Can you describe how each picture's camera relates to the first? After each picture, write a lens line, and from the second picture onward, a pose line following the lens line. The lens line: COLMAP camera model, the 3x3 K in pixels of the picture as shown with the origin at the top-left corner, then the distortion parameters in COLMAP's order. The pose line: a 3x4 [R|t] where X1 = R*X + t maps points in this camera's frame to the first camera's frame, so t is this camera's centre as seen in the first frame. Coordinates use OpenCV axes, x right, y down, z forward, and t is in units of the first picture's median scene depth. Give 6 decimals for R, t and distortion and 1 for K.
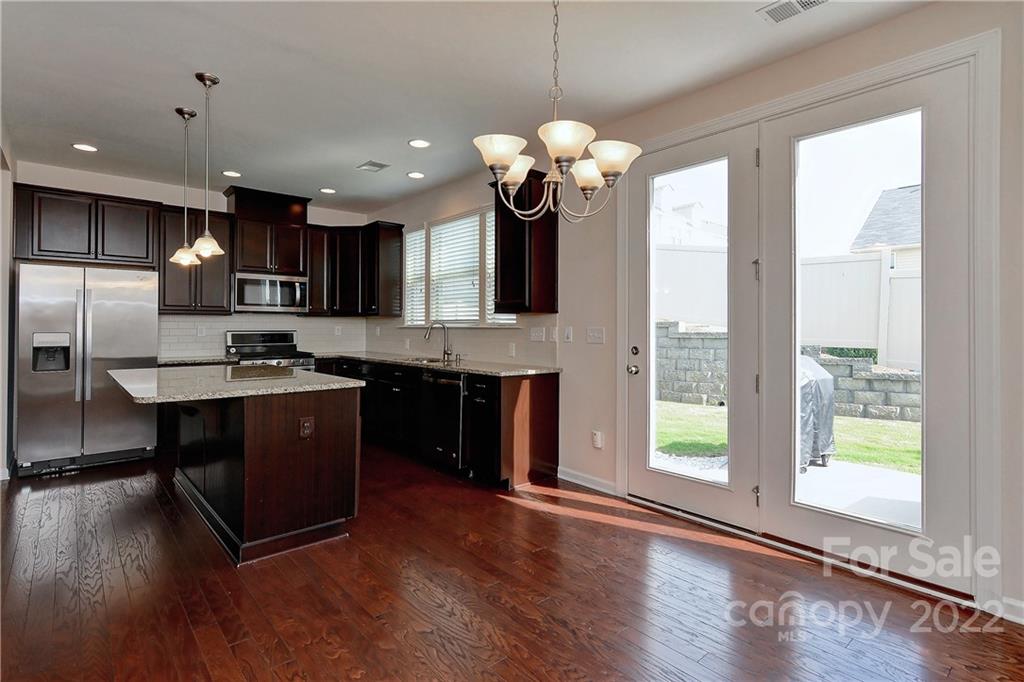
lens RADIAL K [[527.5, 0, 535.5], [0, 527.5, 320.7], [0, 0, 1]] dist [0.035680, -0.000161]
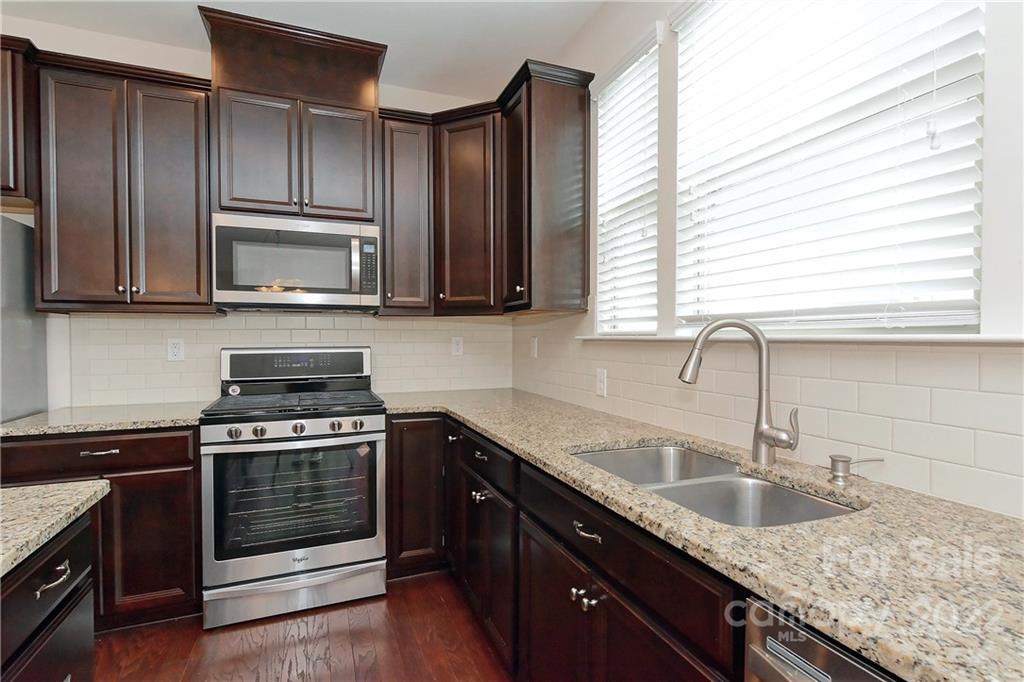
lens RADIAL K [[489.4, 0, 512.0], [0, 489.4, 341.0], [0, 0, 1]] dist [0.000772, 0.000268]
pose [[0.933497, -0.001807, -0.358580, -0.195551], [0.009479, 0.999762, 0.019640, 0.007096], [0.358459, -0.021732, 0.933292, 0.713617]]
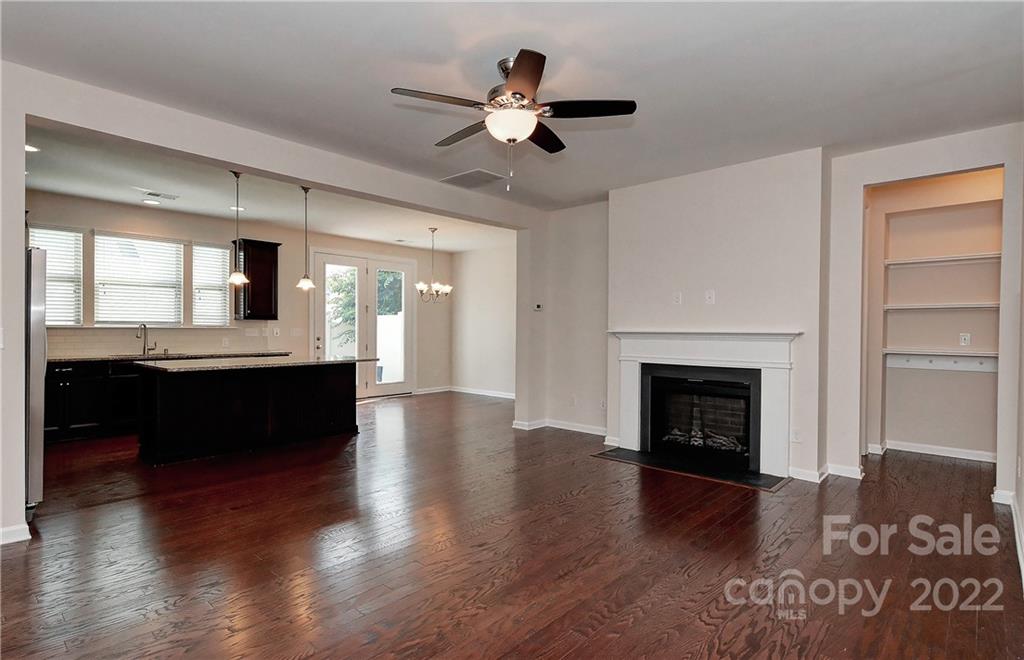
lens RADIAL K [[499.7, 0, 512.0], [0, 499.7, 330.0], [0, 0, 1]] dist [0.038742, 0.000168]
pose [[-0.117213, -0.001891, 0.993105, -1.367611], [-0.005973, 0.999981, 0.001199, 0.011309], [-0.993089, -0.005791, -0.117222, 0.308894]]
